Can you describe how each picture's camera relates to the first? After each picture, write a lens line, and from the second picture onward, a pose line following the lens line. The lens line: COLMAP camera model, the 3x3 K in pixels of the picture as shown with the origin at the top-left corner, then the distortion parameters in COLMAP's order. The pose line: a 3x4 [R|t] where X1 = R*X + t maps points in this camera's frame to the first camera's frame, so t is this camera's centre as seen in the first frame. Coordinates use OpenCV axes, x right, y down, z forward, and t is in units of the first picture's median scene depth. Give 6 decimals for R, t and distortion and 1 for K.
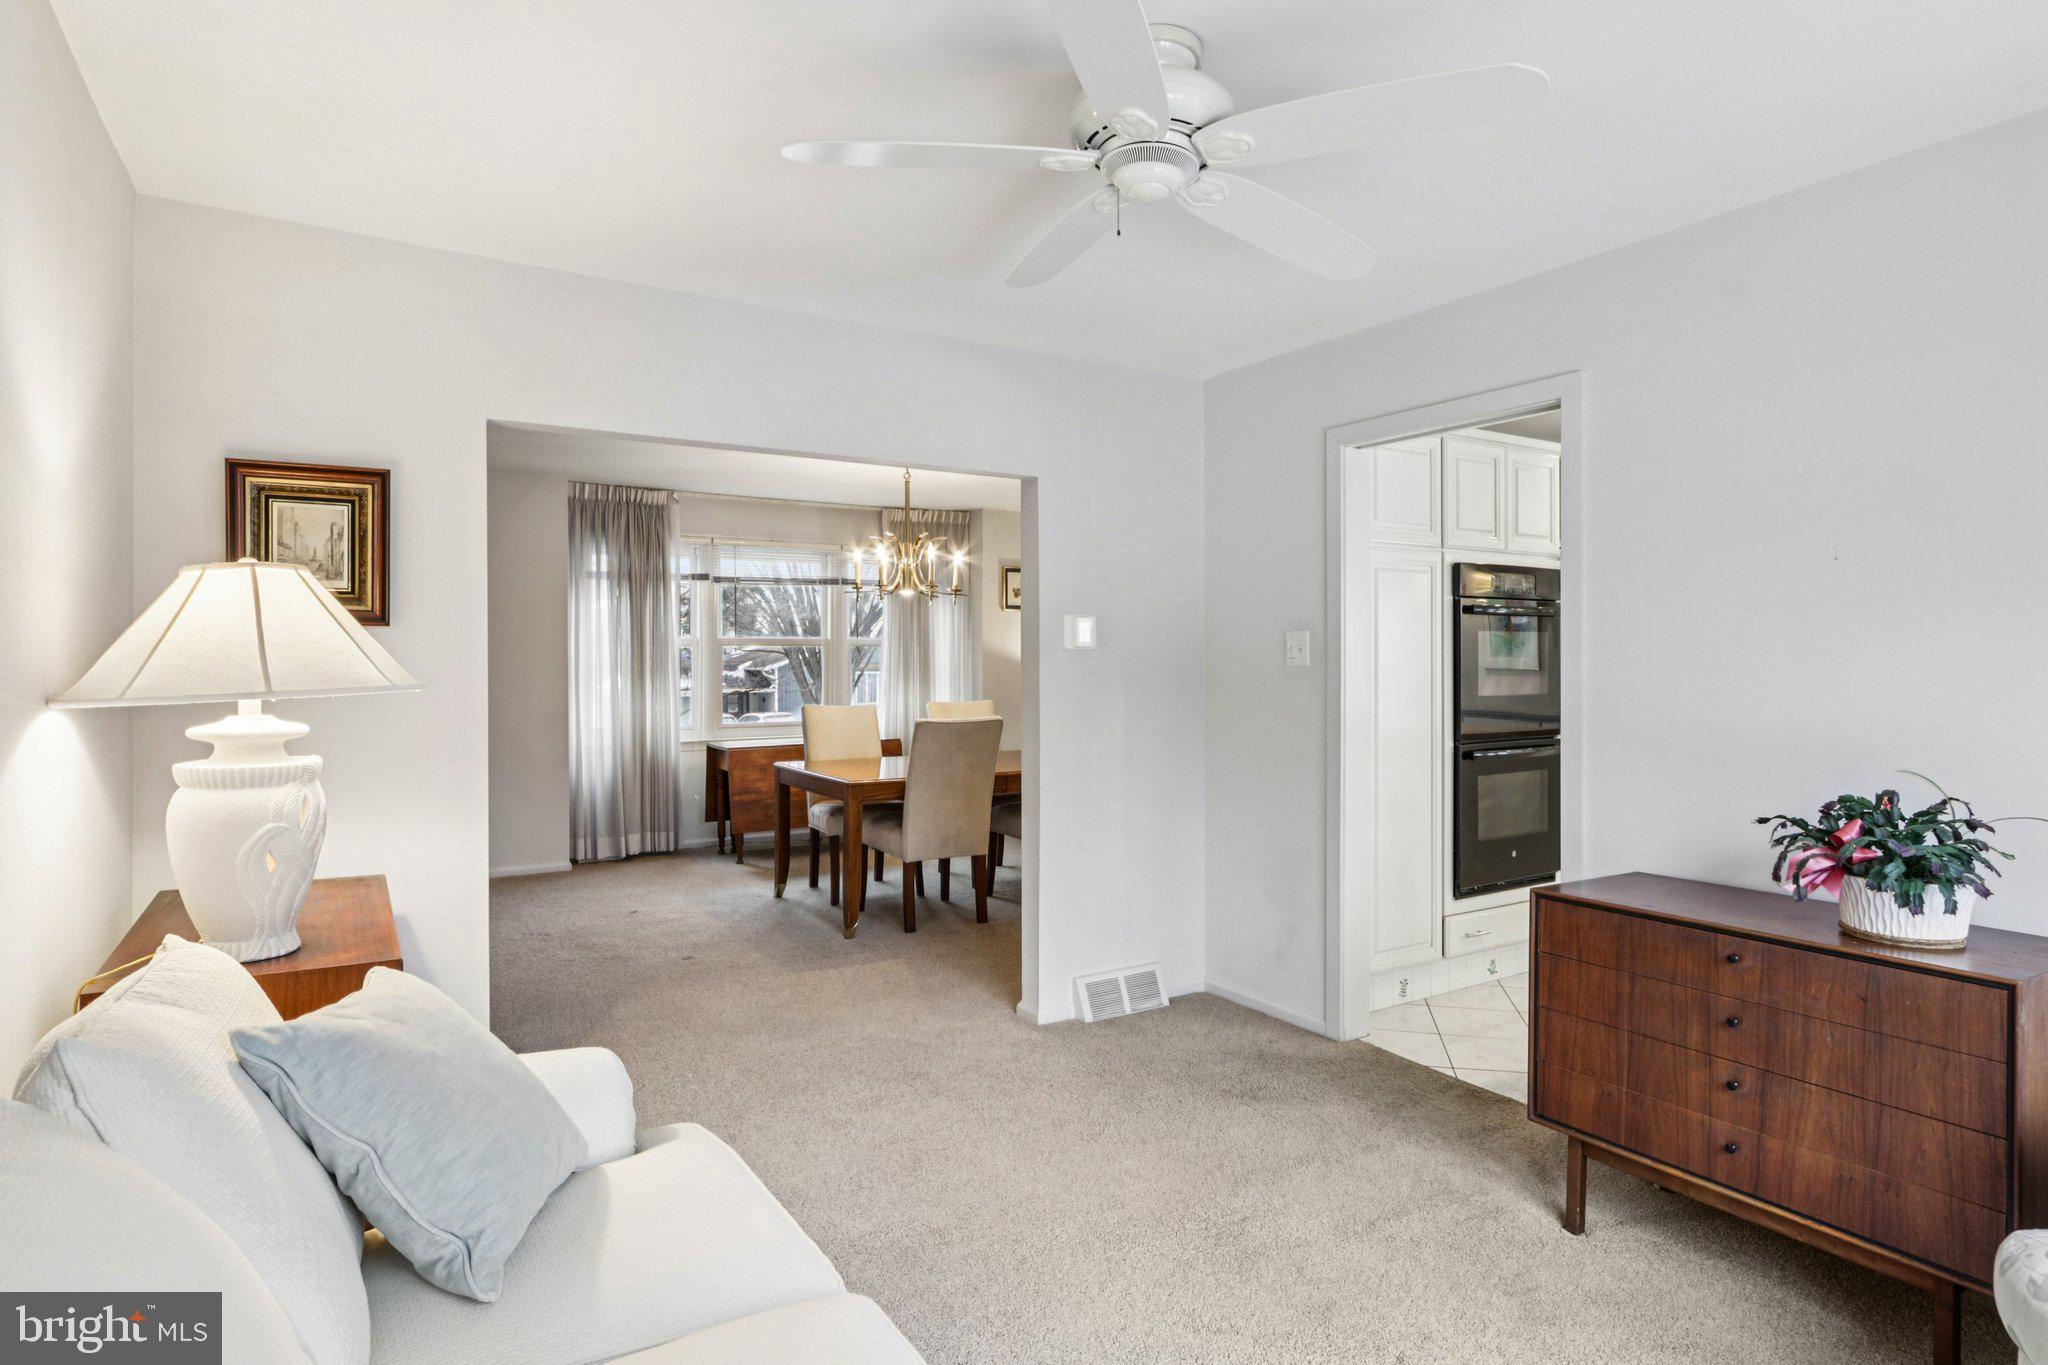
lens RADIAL K [[1112.1, 0, 1025.7], [0, 1112.1, 668.7], [0, 0, 1]] dist [-0.019161, 0.005431]
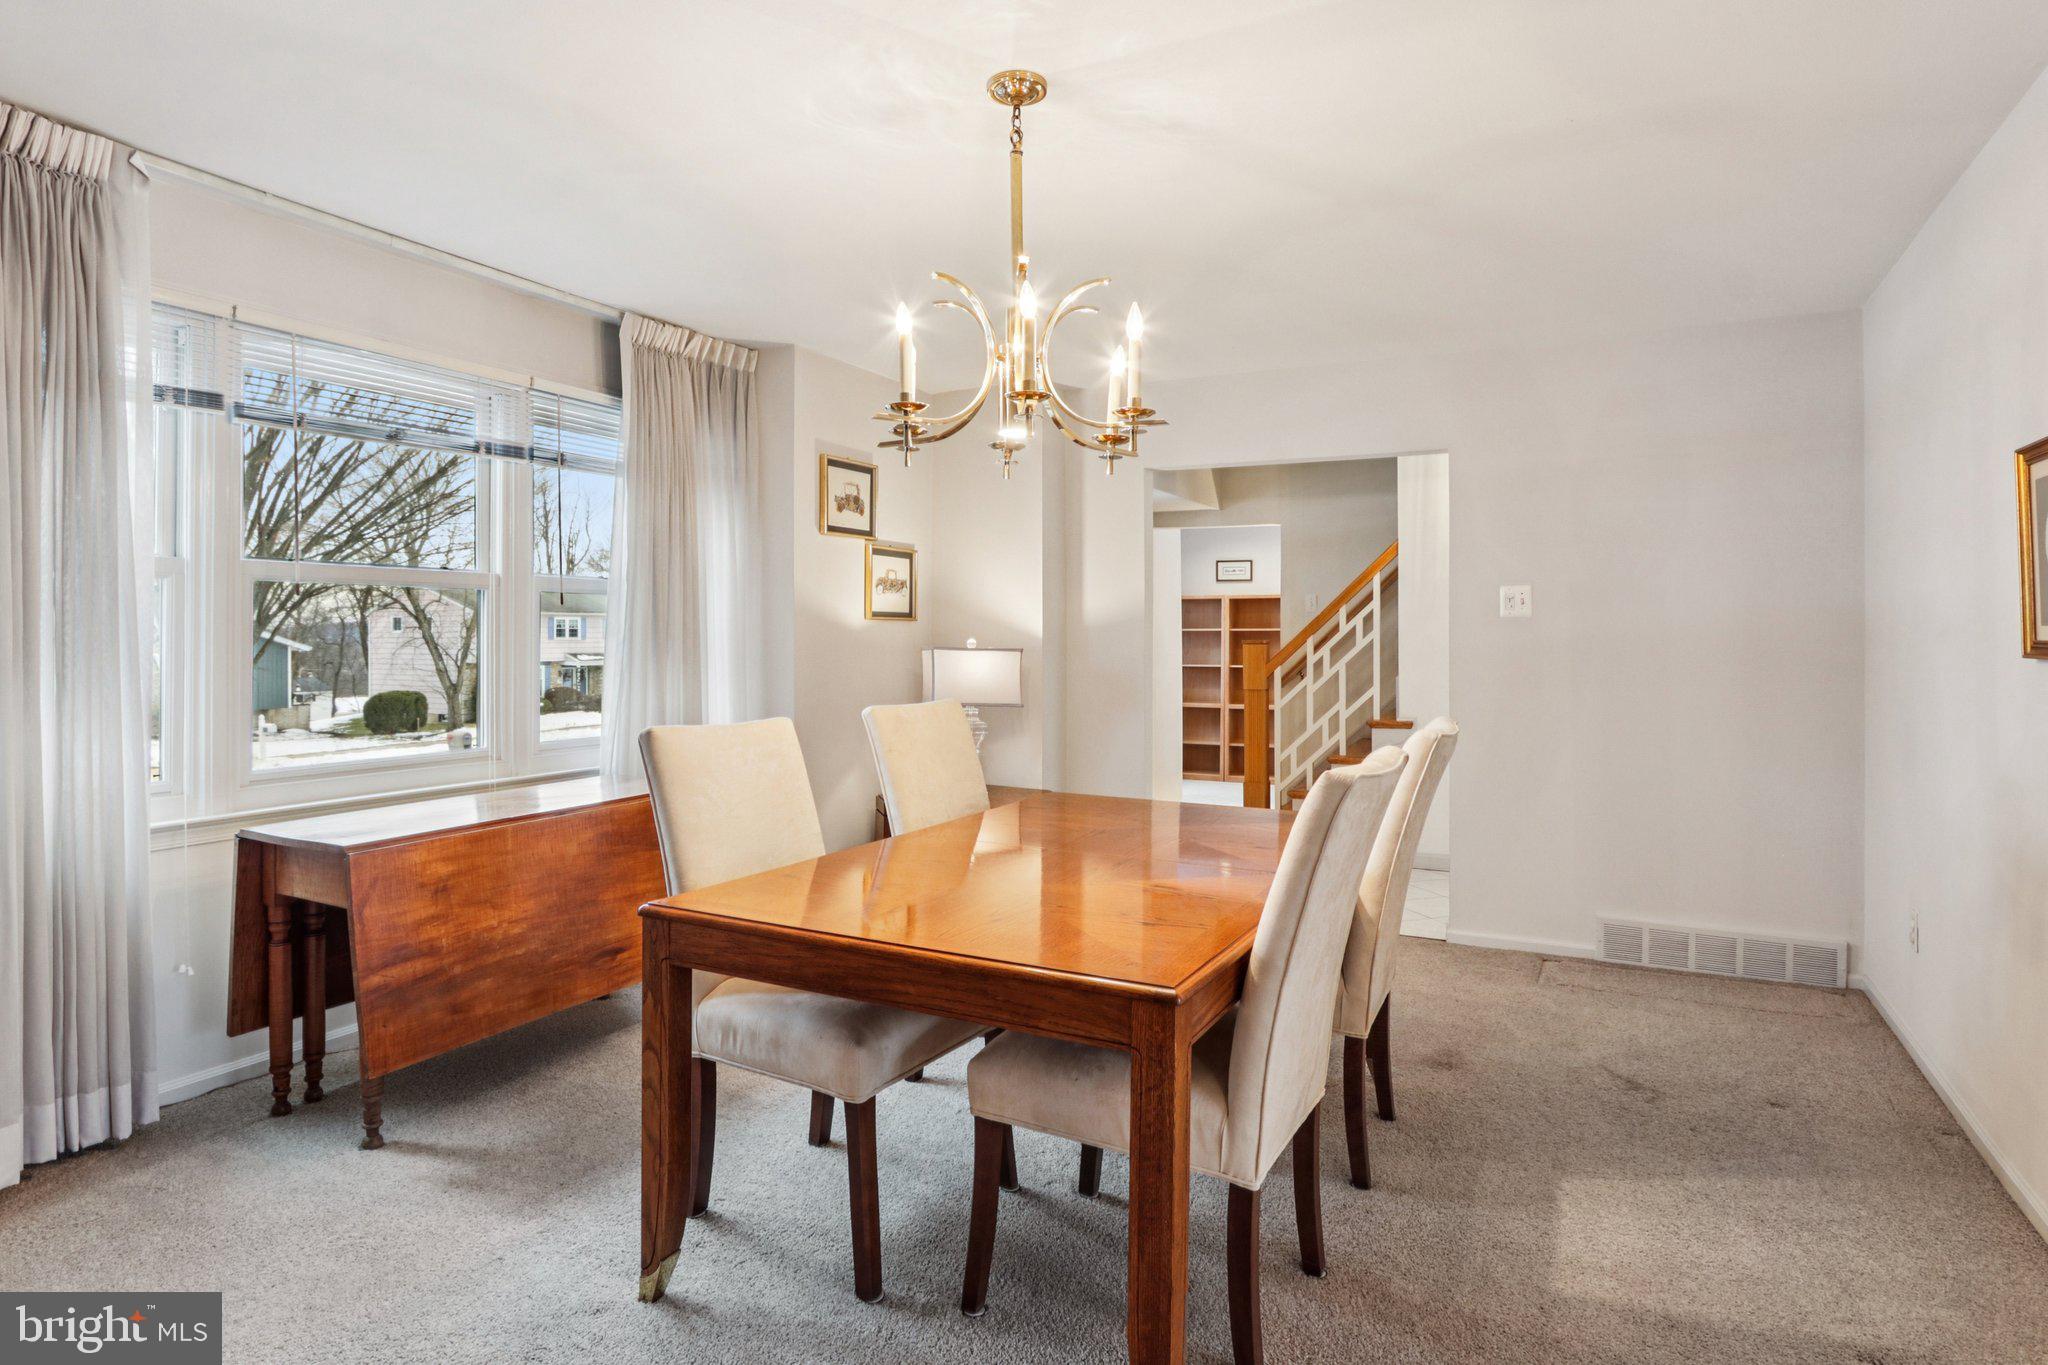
lens RADIAL K [[1112.1, 0, 1004.5], [0, 1112.1, 645.2], [0, 0, 1]] dist [-0.019161, 0.005431]
pose [[0.855865, 0.002109, 0.517195, -0.256244], [-0.000349, 0.999994, -0.003500, 0.004816], [-0.517199, 0.002815, 0.855860, 0.537762]]
